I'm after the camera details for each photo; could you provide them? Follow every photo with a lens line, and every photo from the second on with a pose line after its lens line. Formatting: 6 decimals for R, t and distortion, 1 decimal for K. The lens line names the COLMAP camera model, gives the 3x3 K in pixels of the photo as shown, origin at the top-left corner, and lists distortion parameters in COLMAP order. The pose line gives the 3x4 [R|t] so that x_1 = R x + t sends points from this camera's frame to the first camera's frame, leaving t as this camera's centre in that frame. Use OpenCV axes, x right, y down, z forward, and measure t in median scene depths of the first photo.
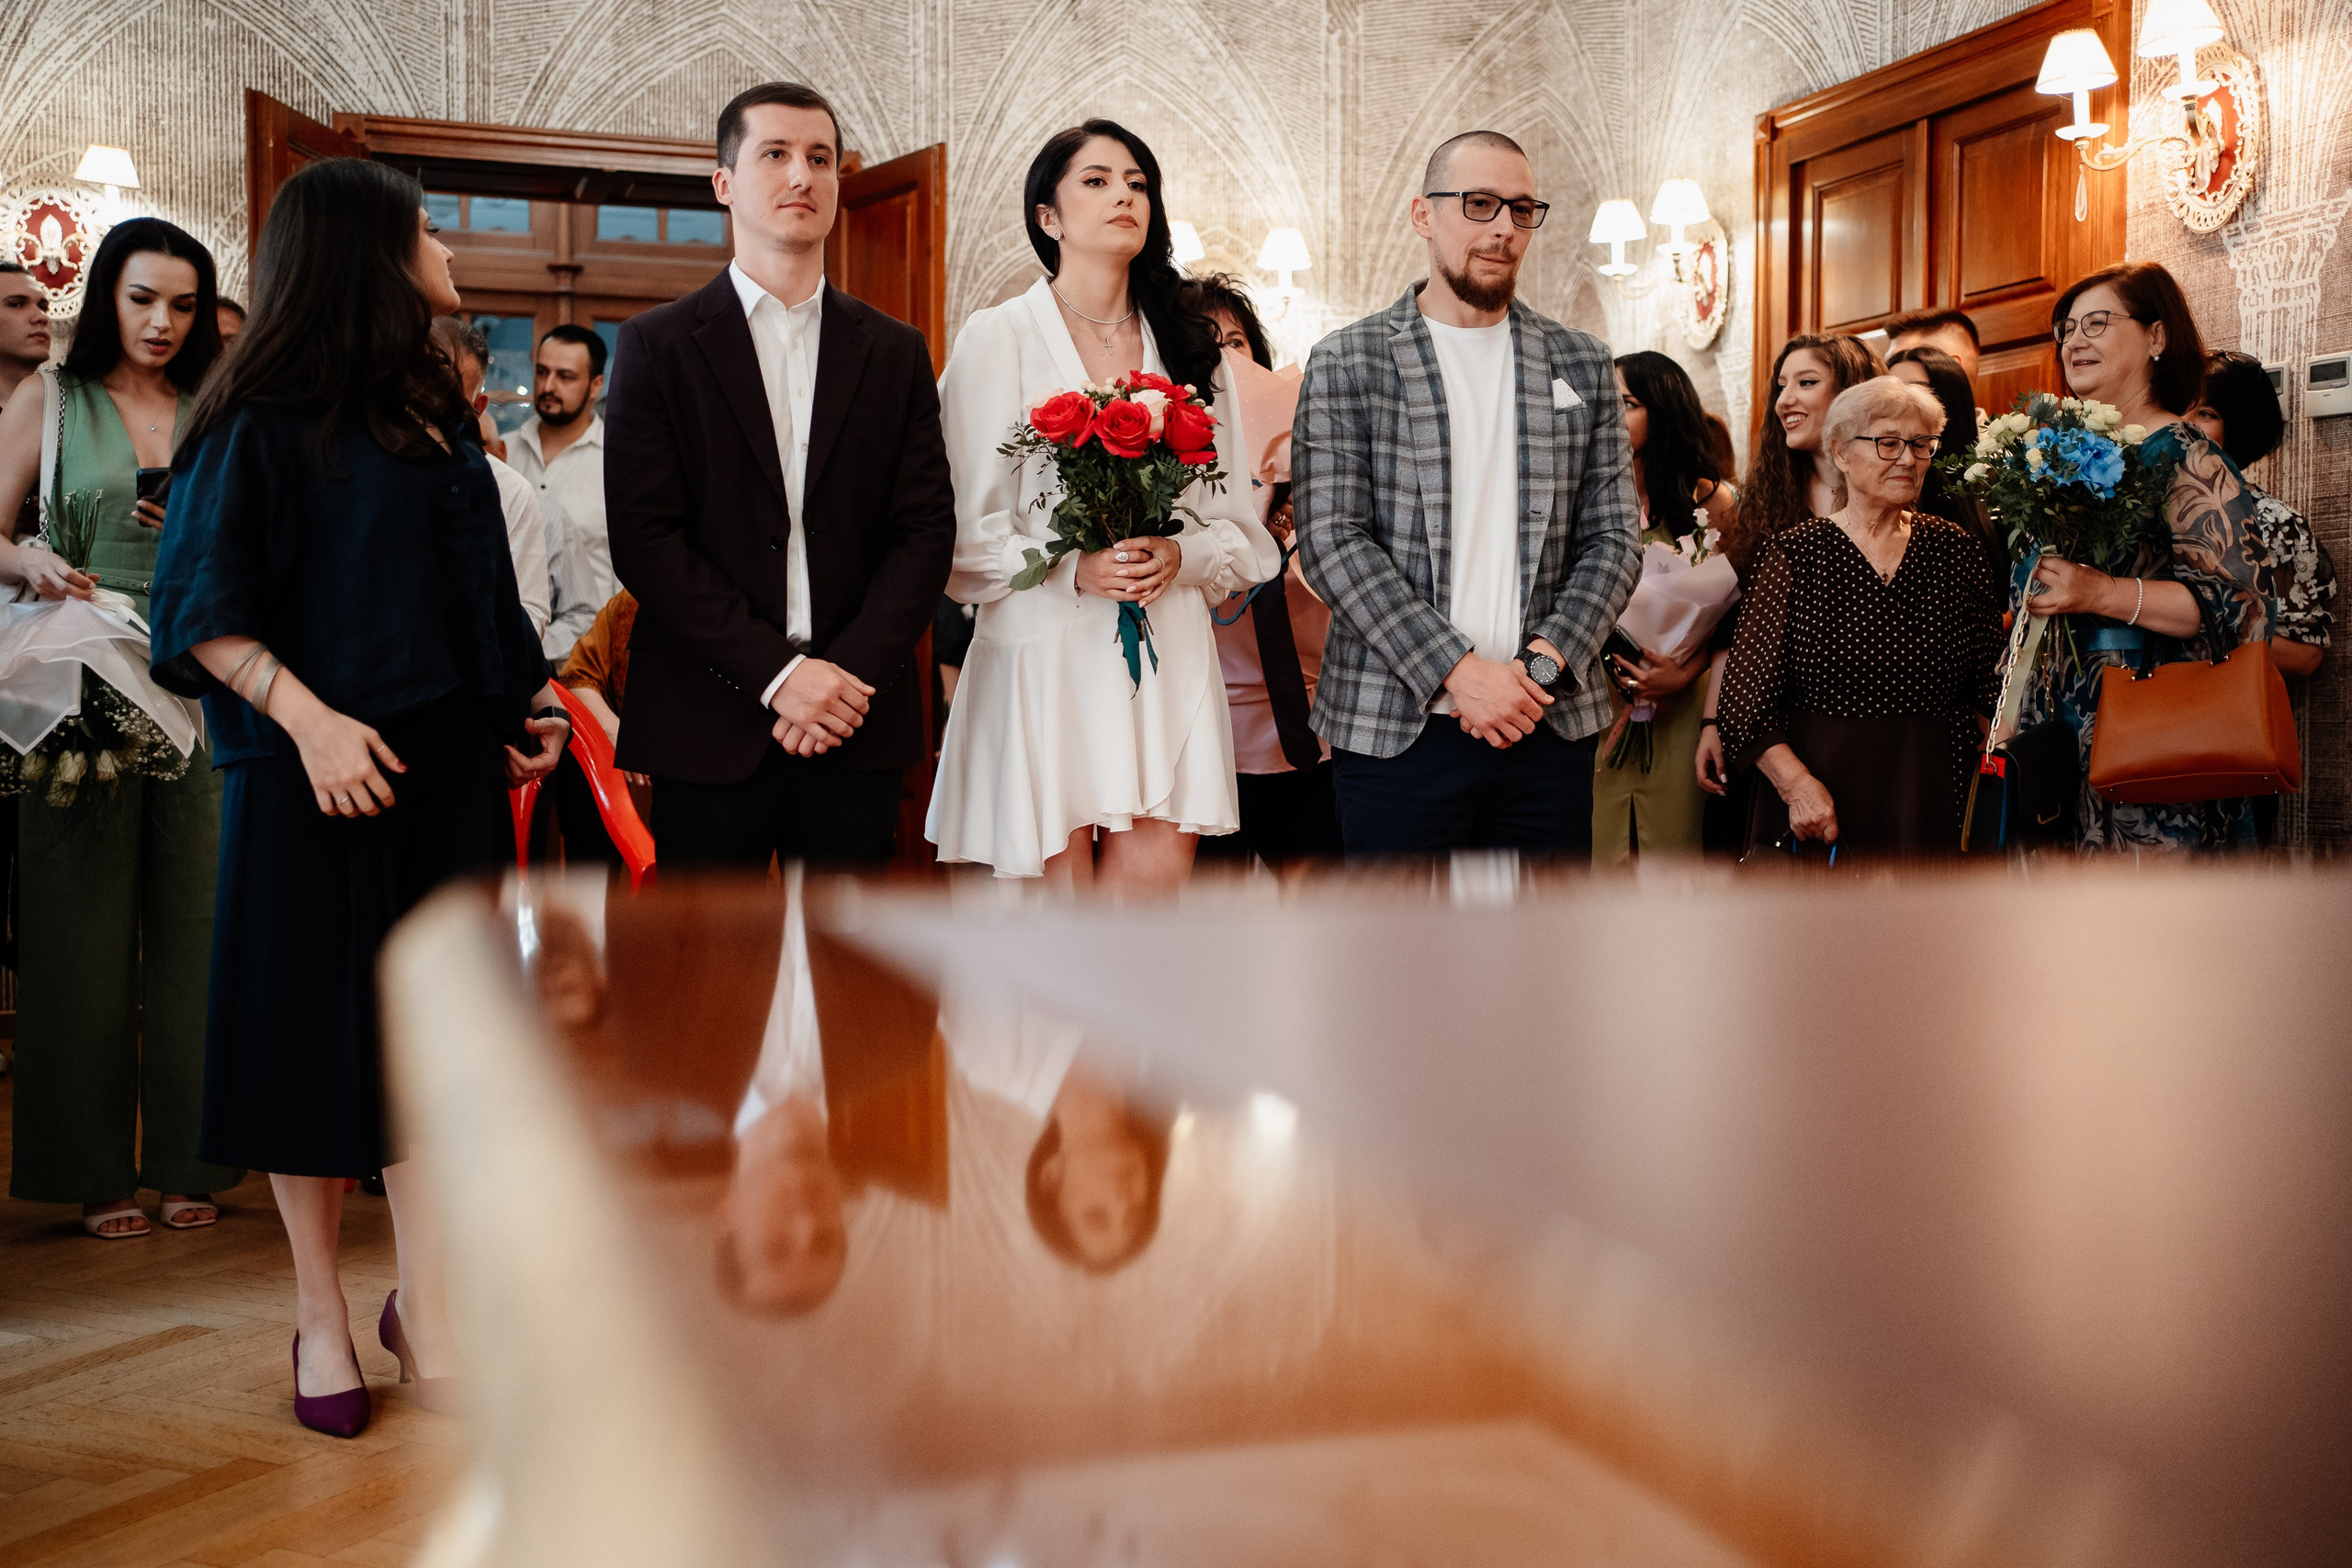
lens RADIAL K [[2416.7, 0, 1166.6], [0, 2416.7, 786.7], [0, 0, 1]] dist [0.016337, 0.000000]
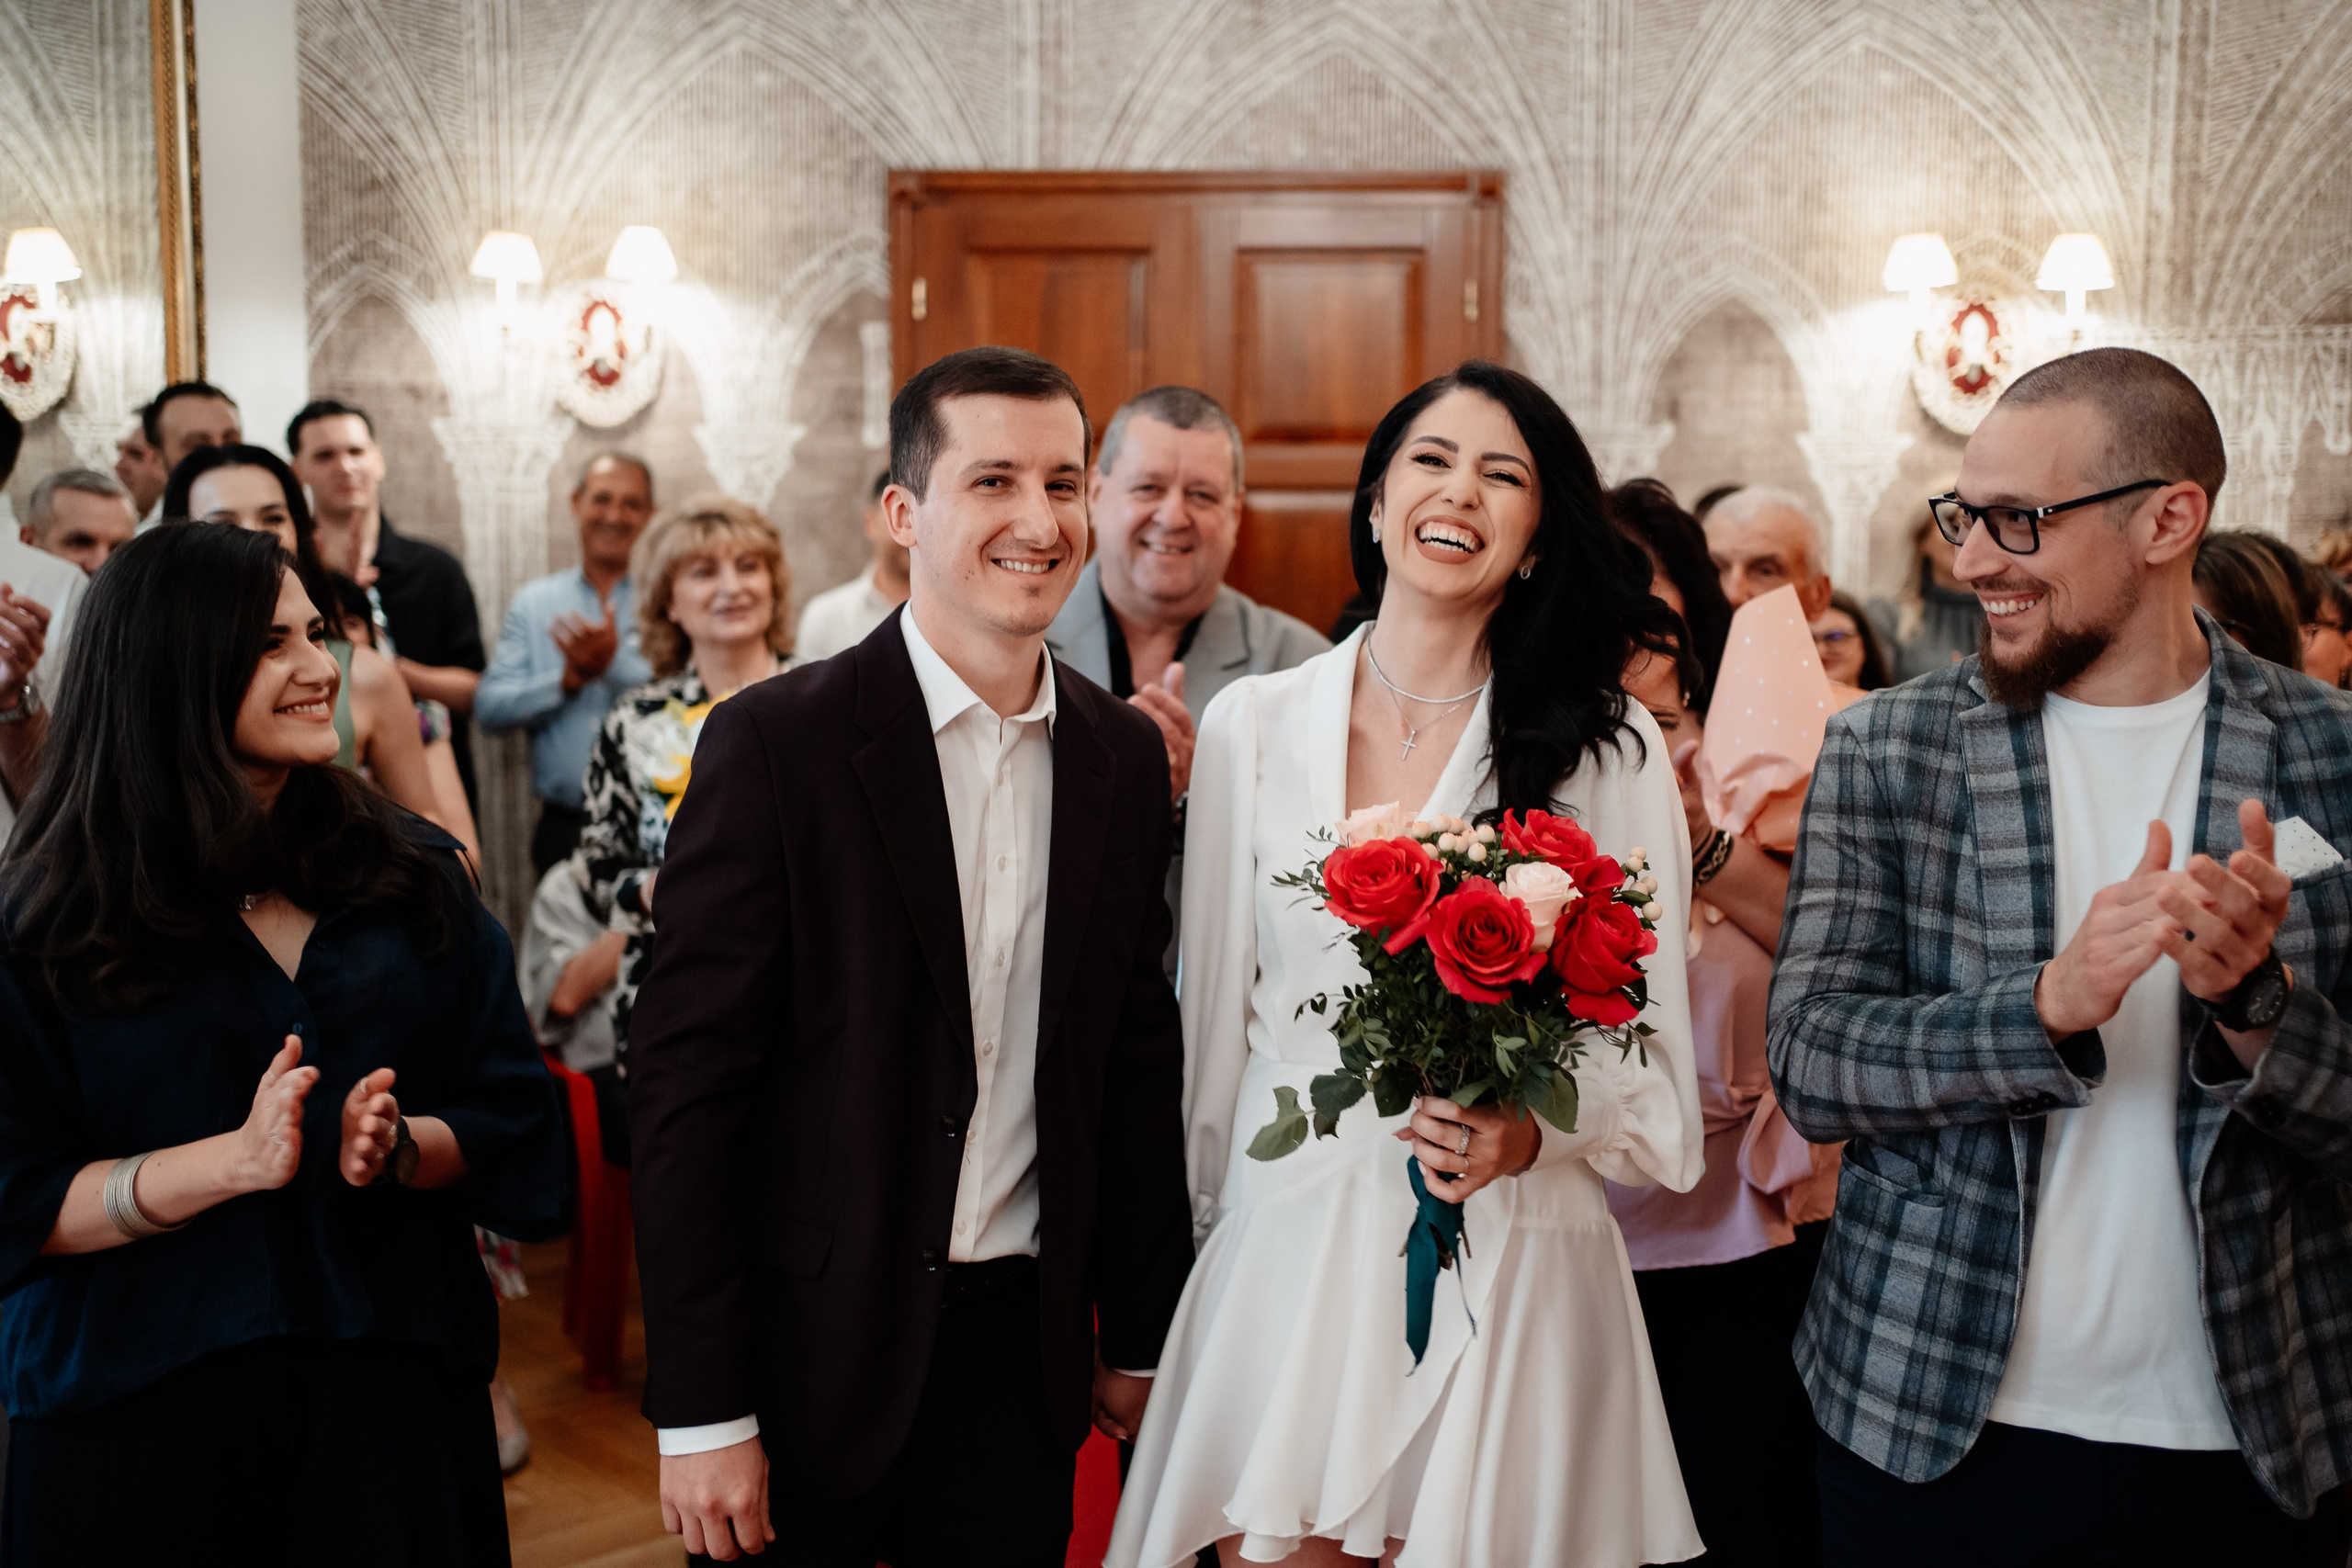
lens RADIAL K [[2416.7, 0, 1152.1], [0, 2416.7, 828.3], [0, 0, 1]] dist [0.016337, 0.000000]
pose [[0.931476, 0.038342, -0.361778, 0.060048], [-0.015806, 0.997757, 0.065048, -0.094089], [0.363460, -0.054872, 0.929992, 0.201570]]
